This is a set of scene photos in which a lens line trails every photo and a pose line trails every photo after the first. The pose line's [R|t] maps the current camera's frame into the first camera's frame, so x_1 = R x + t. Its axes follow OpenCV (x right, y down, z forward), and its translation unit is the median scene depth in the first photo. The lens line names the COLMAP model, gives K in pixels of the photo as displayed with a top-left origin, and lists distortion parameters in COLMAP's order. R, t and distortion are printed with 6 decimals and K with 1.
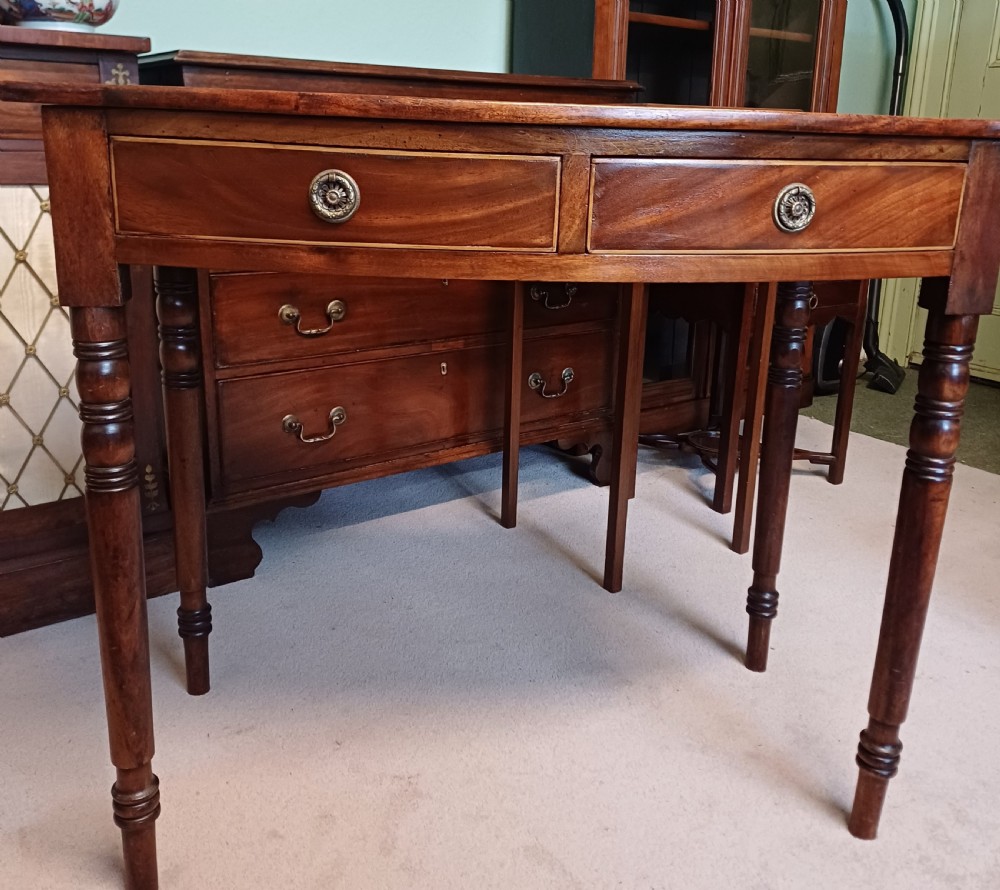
lens RADIAL K [[1024.4, 0, 489.1], [0, 1024.4, 409.0], [0, 0, 1]] dist [0.056003, 0.000000]
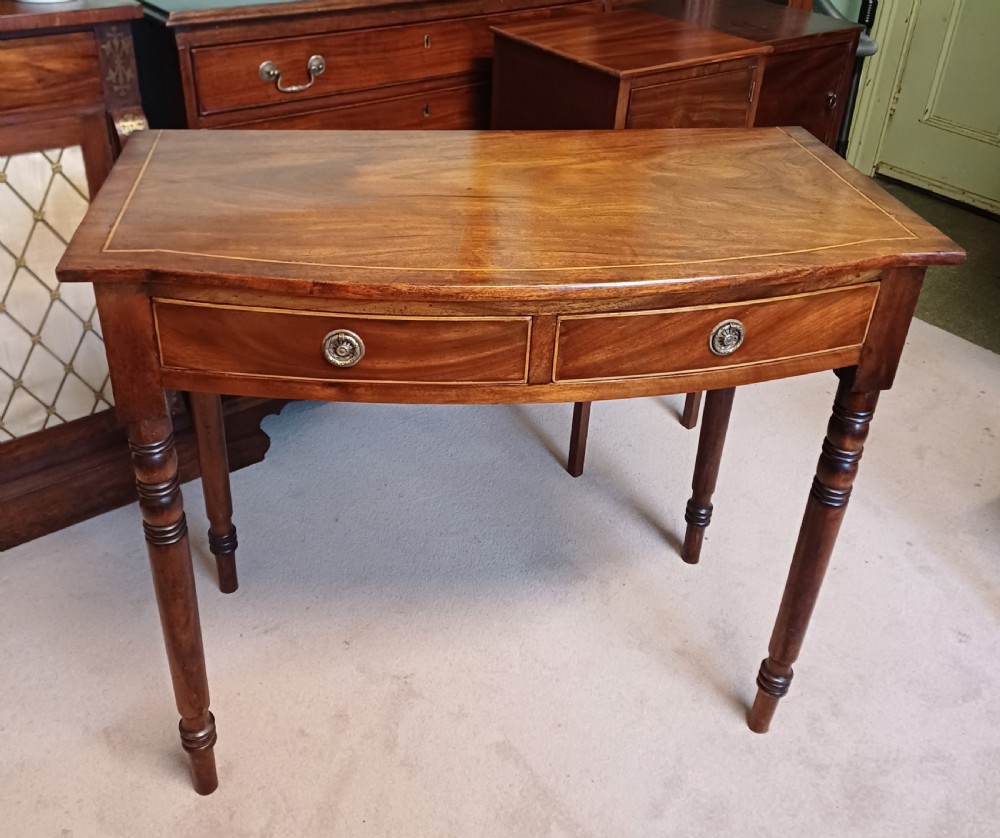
lens RADIAL K [[1020.4, 0, 475.6], [0, 1020.4, 365.7], [0, 0, 1]] dist [0.078179, 0.000000]
pose [[0.999952, 0.002962, 0.009380, -0.004870], [-0.005356, 0.963777, 0.266655, -0.379554], [-0.008251, -0.266692, 0.963746, -0.120180]]
